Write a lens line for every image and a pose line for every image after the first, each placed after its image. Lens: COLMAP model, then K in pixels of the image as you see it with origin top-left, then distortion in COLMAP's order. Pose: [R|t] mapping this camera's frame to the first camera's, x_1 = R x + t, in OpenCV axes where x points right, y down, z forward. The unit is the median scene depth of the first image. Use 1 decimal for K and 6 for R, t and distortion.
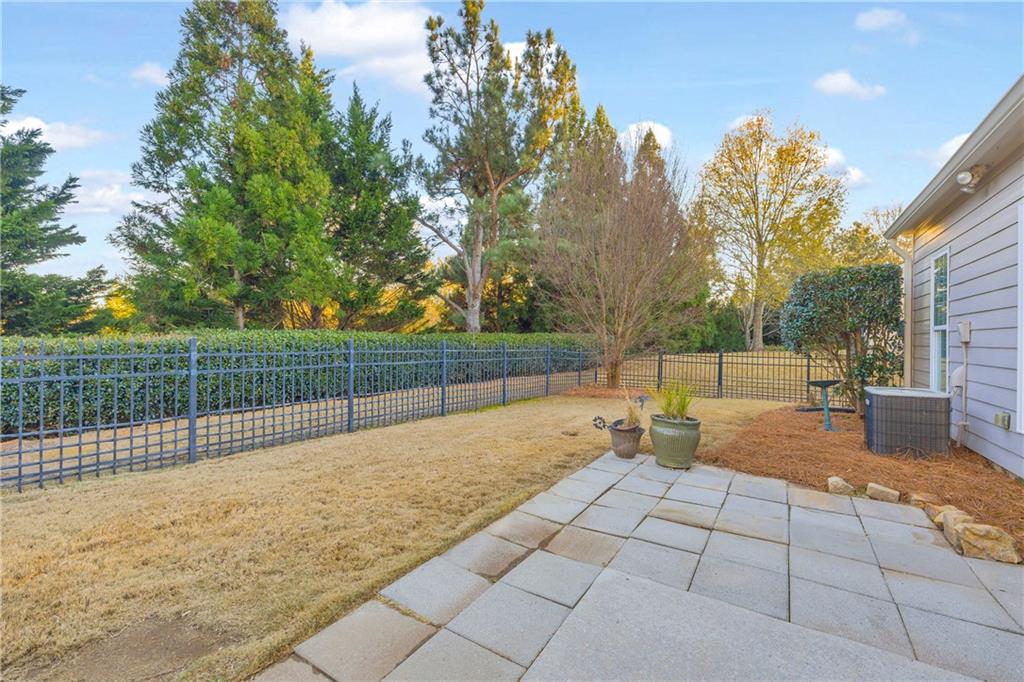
lens RADIAL K [[429.1, 0, 512.0], [0, 429.1, 341.0], [0, 0, 1]] dist [-0.001069, 0.000341]
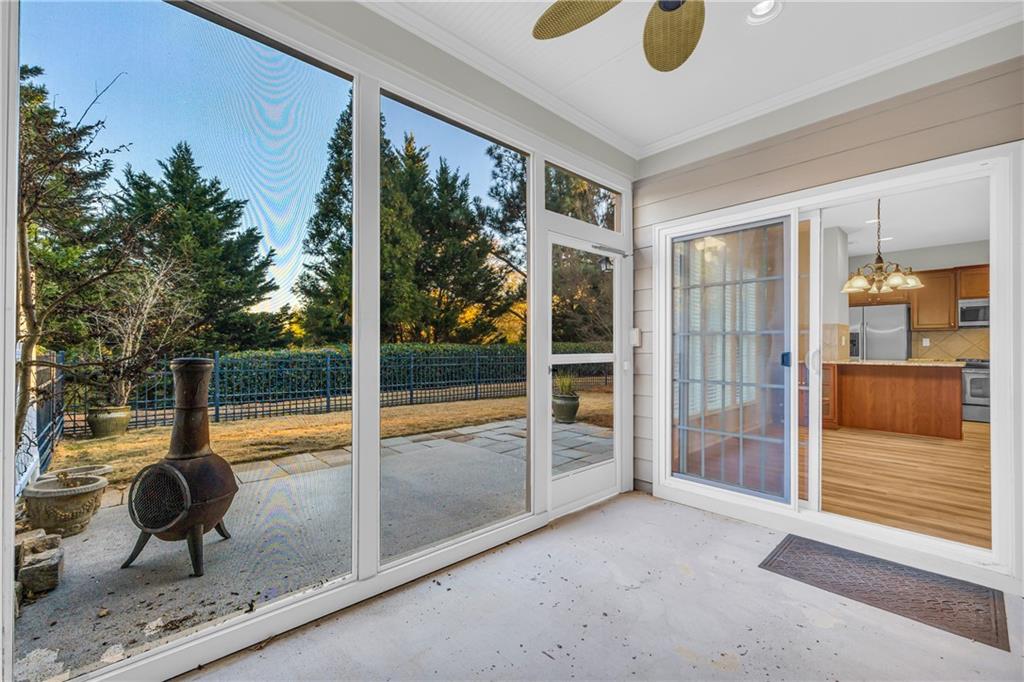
lens RADIAL K [[418.6, 0, 510.6], [0, 418.6, 348.8], [0, 0, 1]] dist [0.001403, -0.000043]
pose [[0.963450, -0.010970, -0.267665, 0.224357], [0.010938, 0.999939, -0.001612, -0.000876], [0.267666, -0.001375, 0.963511, -0.245266]]
